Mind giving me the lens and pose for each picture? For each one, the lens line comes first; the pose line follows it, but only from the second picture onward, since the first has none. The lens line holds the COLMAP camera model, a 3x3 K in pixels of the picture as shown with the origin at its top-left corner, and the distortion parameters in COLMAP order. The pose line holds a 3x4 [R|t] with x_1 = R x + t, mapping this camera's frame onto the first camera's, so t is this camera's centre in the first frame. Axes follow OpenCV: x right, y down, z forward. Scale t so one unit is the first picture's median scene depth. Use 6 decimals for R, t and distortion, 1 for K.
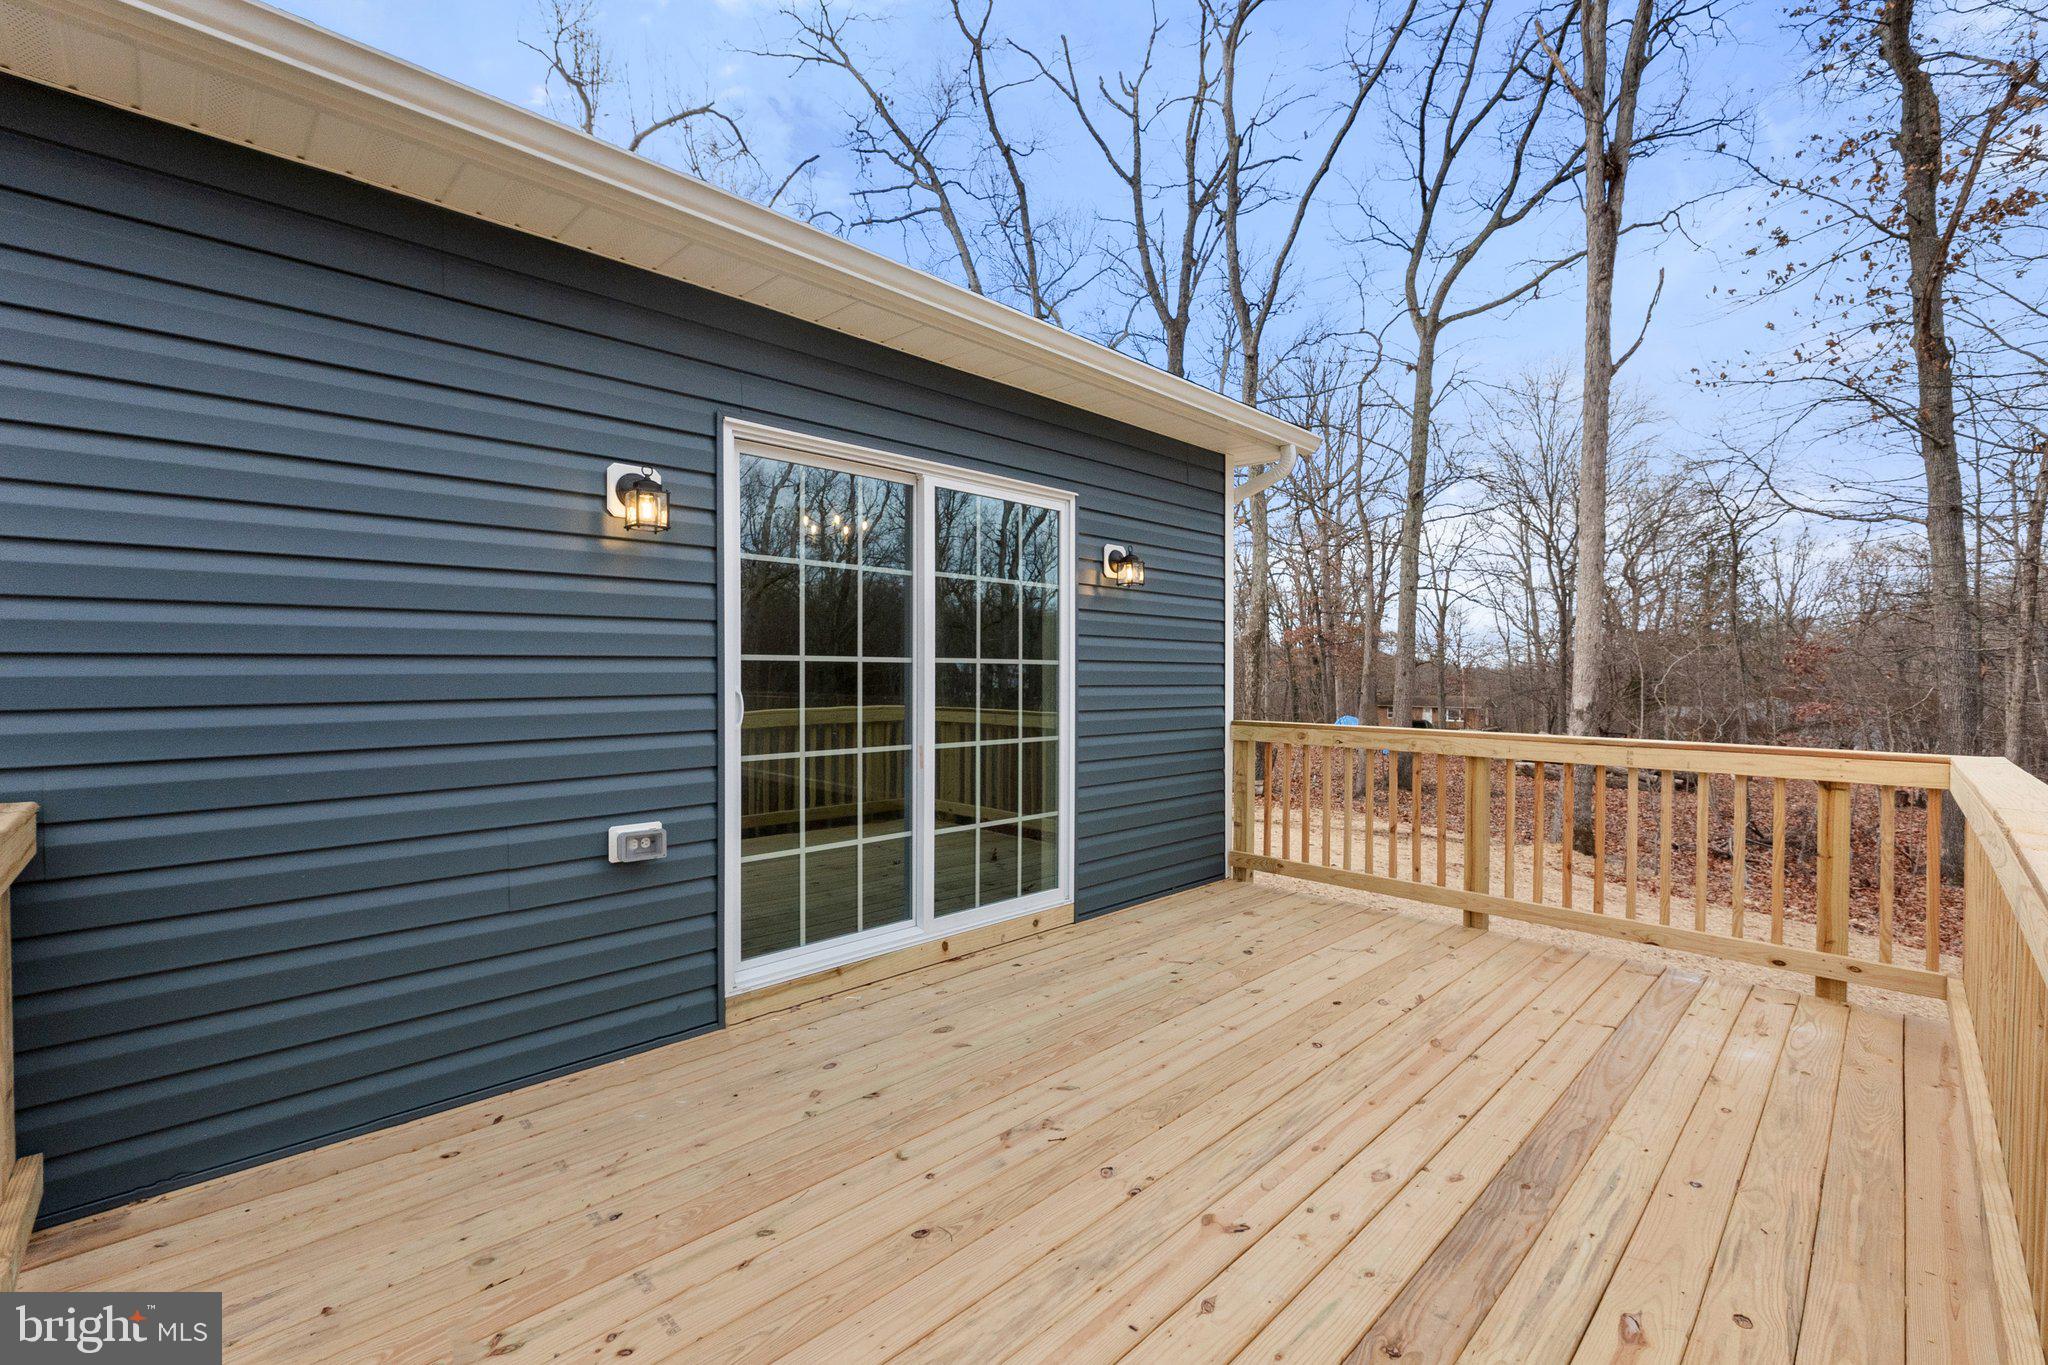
lens RADIAL K [[862.7, 0, 1009.3], [0, 862.7, 680.3], [0, 0, 1]] dist [-0.001672, -0.000133]
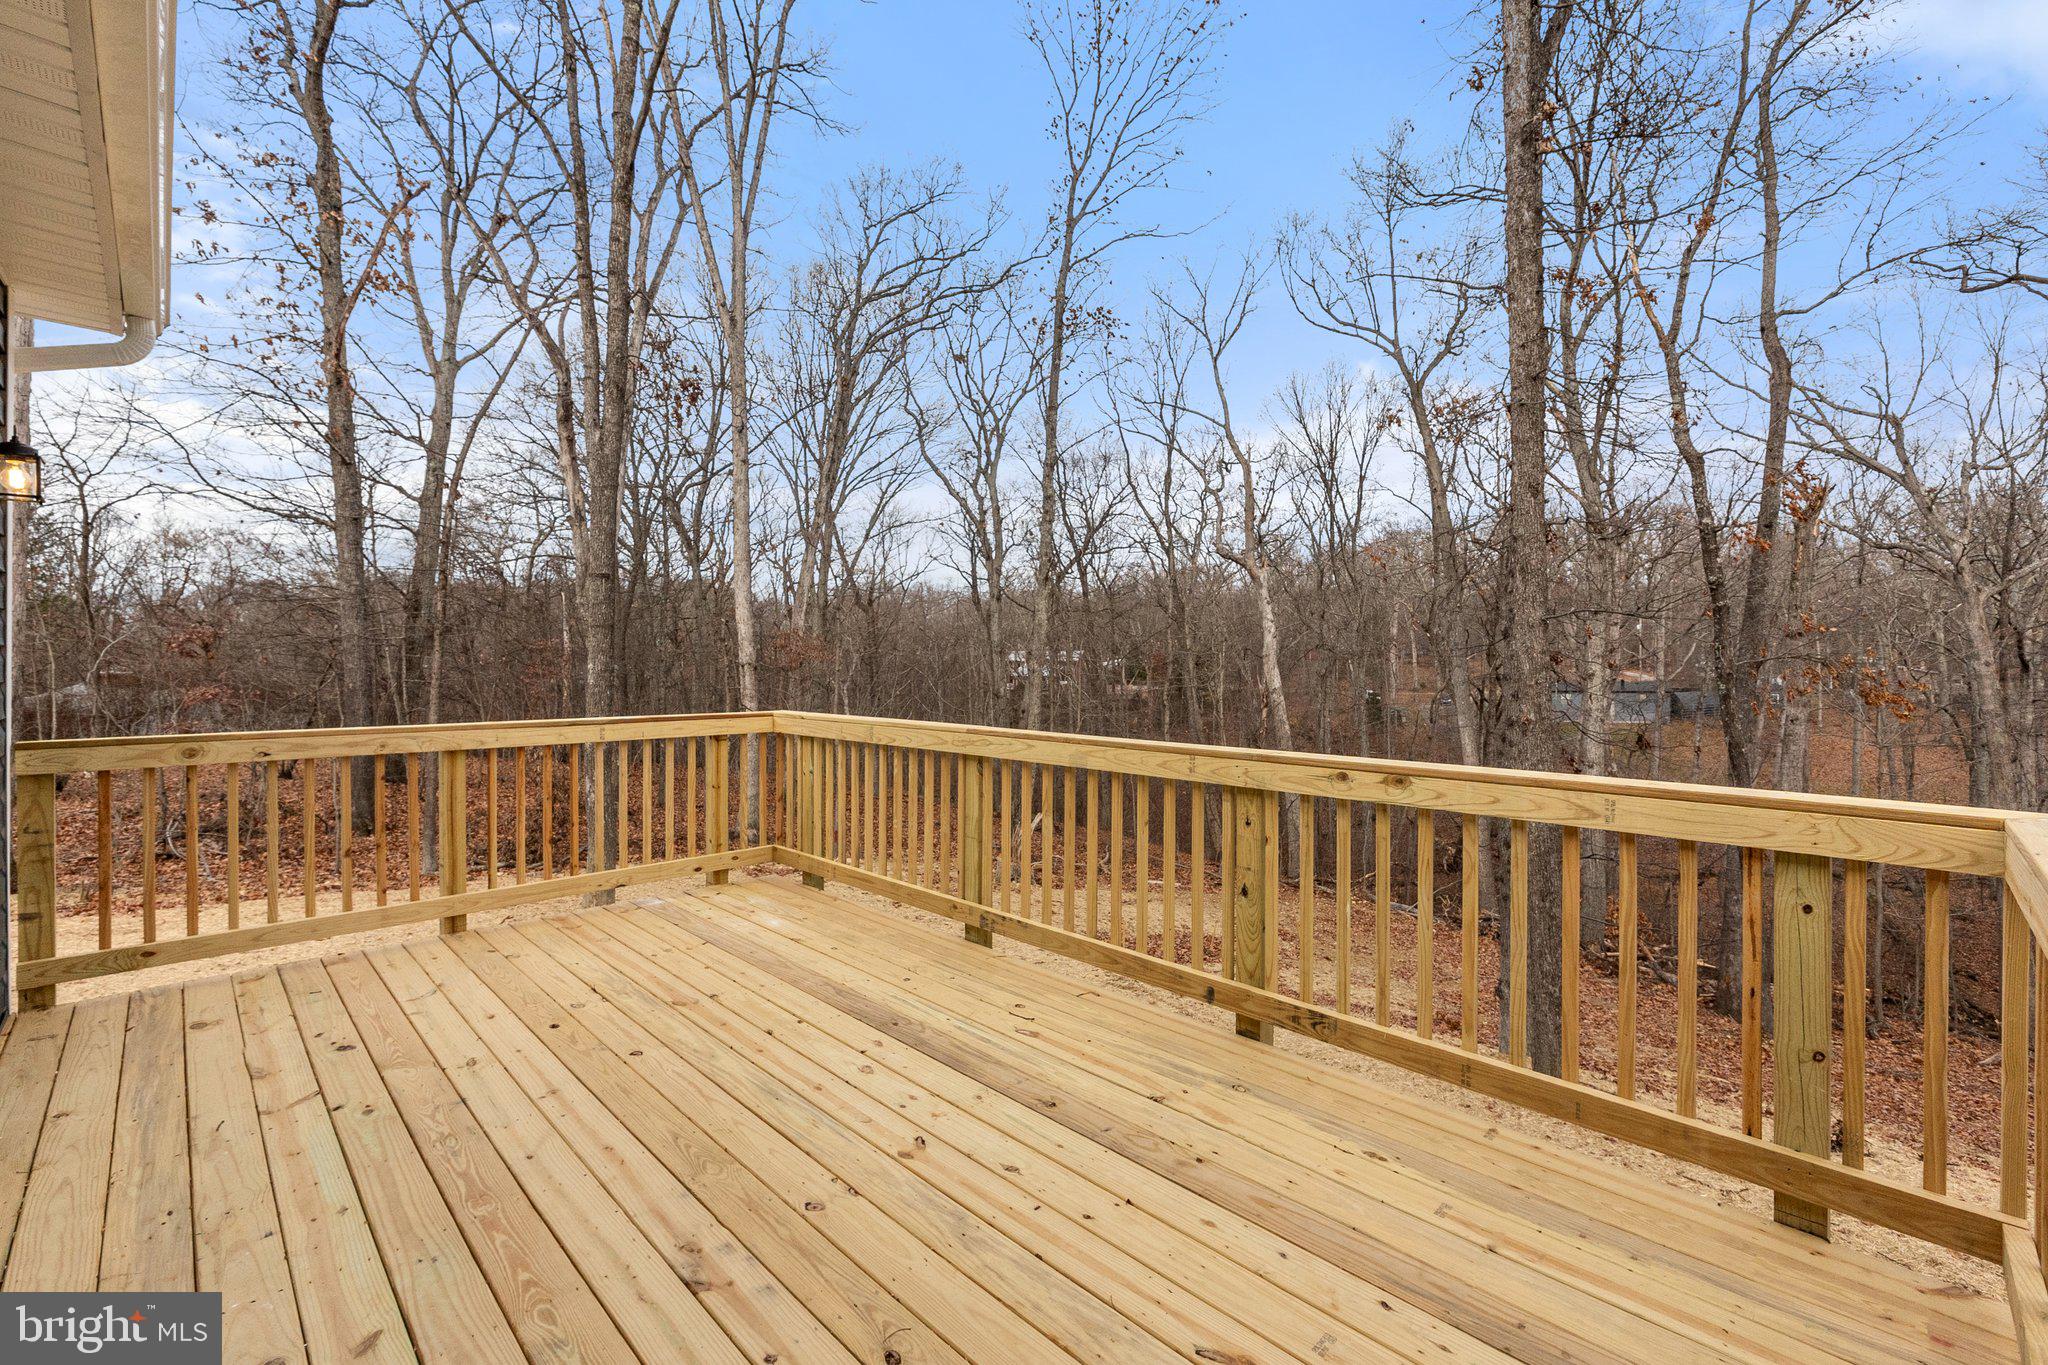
lens RADIAL K [[875.6, 0, 1014.9], [0, 875.6, 668.8], [0, 0, 1]] dist [-0.002836, -0.000657]
pose [[-0.009582, -0.012495, 0.999876, -0.598755], [0.006991, 0.999897, 0.012563, -0.010422], [-0.999930, 0.007111, -0.009494, 0.580241]]
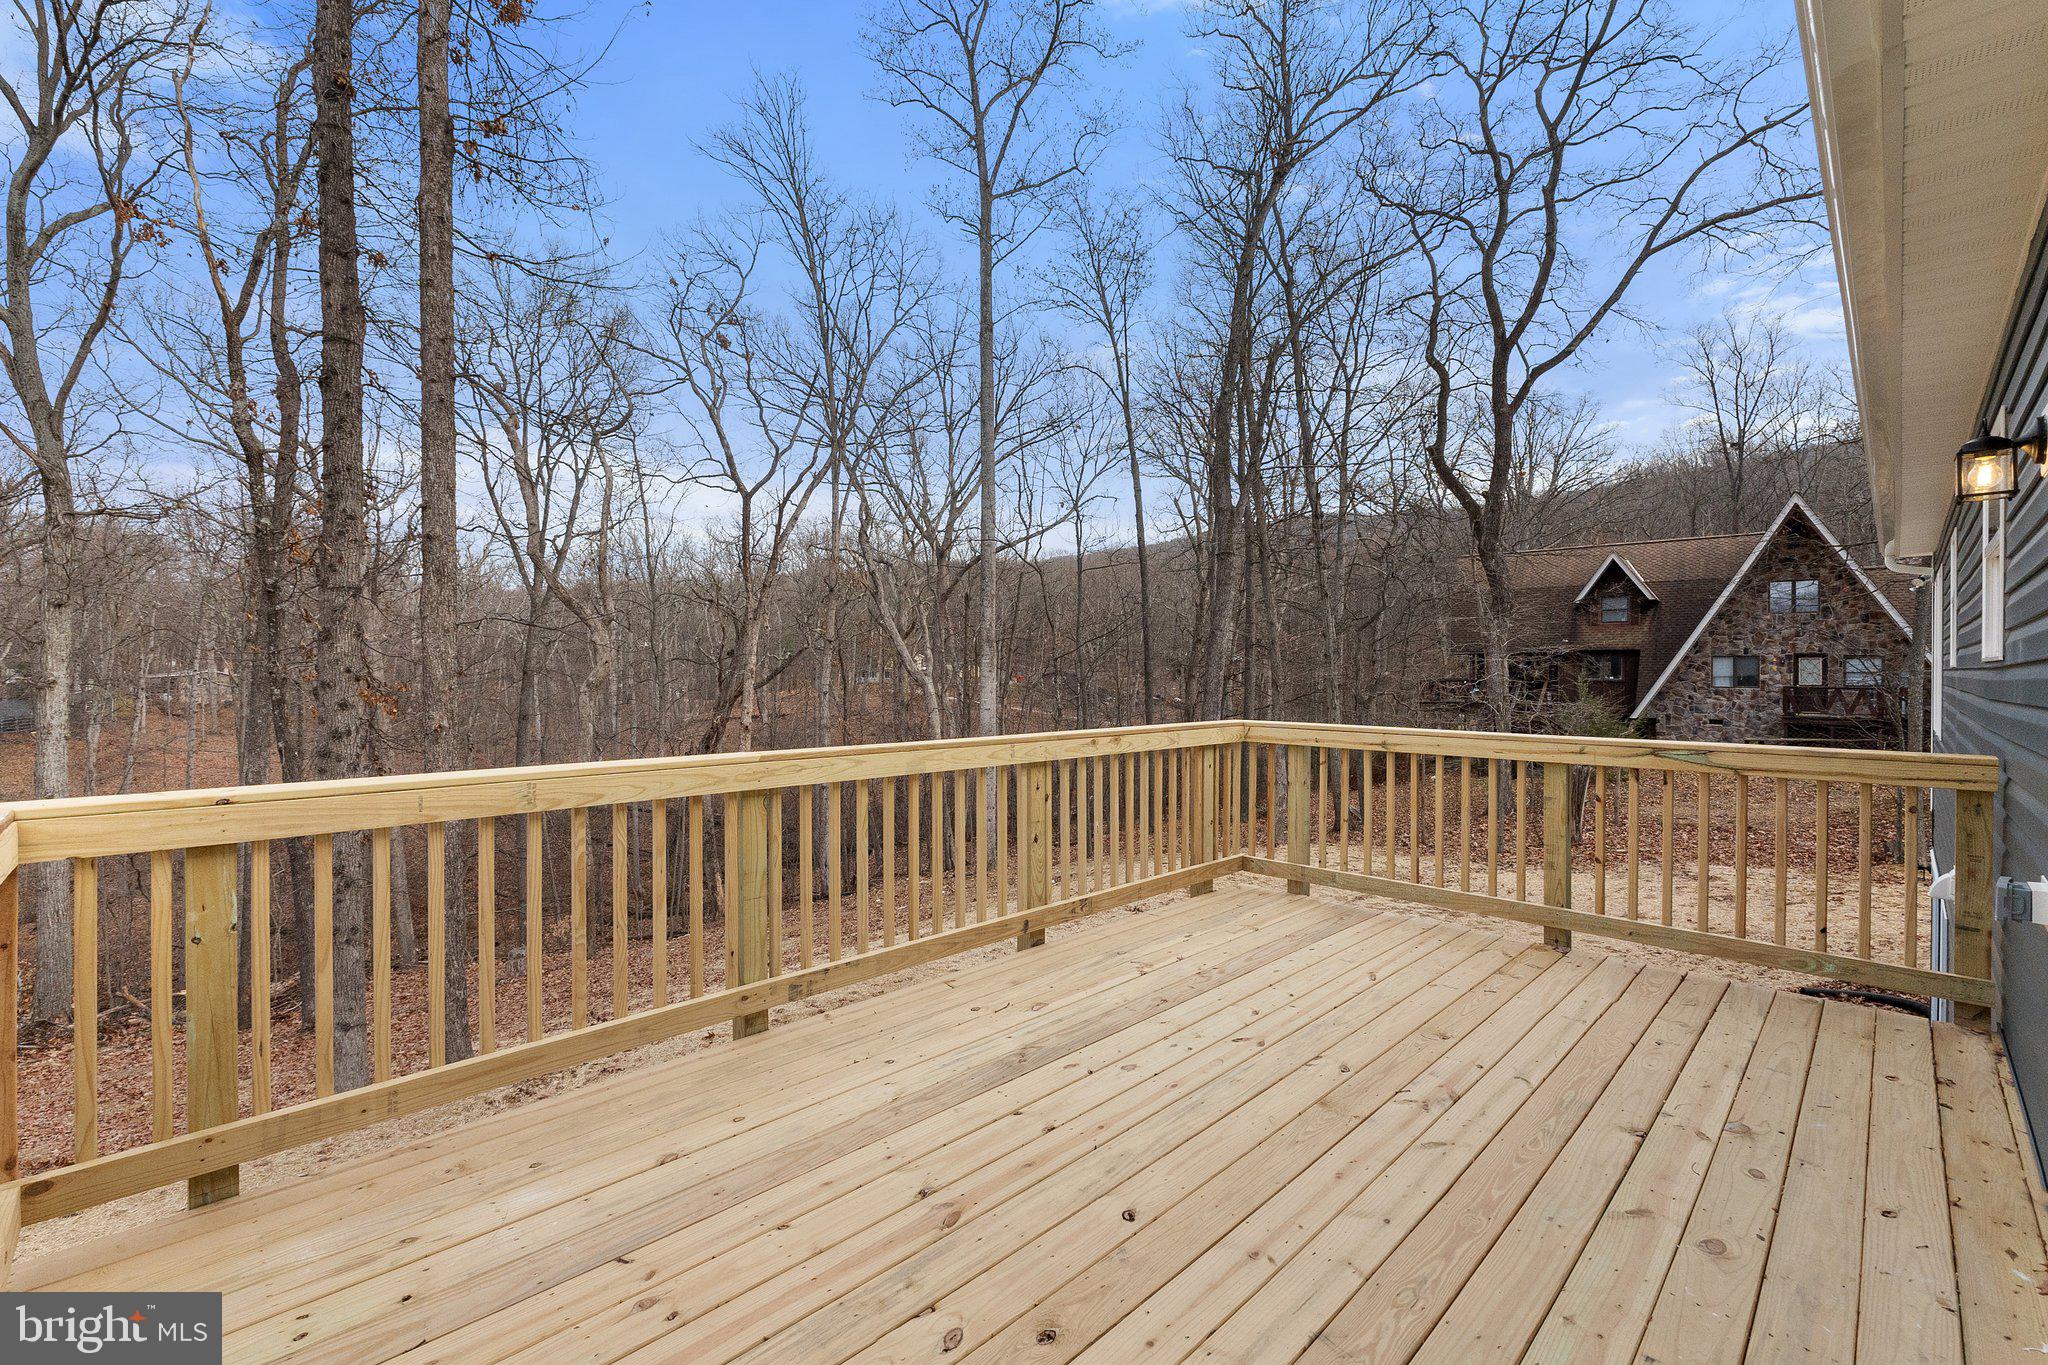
lens RADIAL K [[875.6, 0, 1014.9], [0, 875.6, 668.8], [0, 0, 1]] dist [-0.002836, -0.000657]
pose [[-0.999803, -0.009905, -0.017197, 0.457952], [-0.009985, 0.999940, 0.004591, -0.010511], [0.017151, 0.004762, -0.999842, 1.664737]]
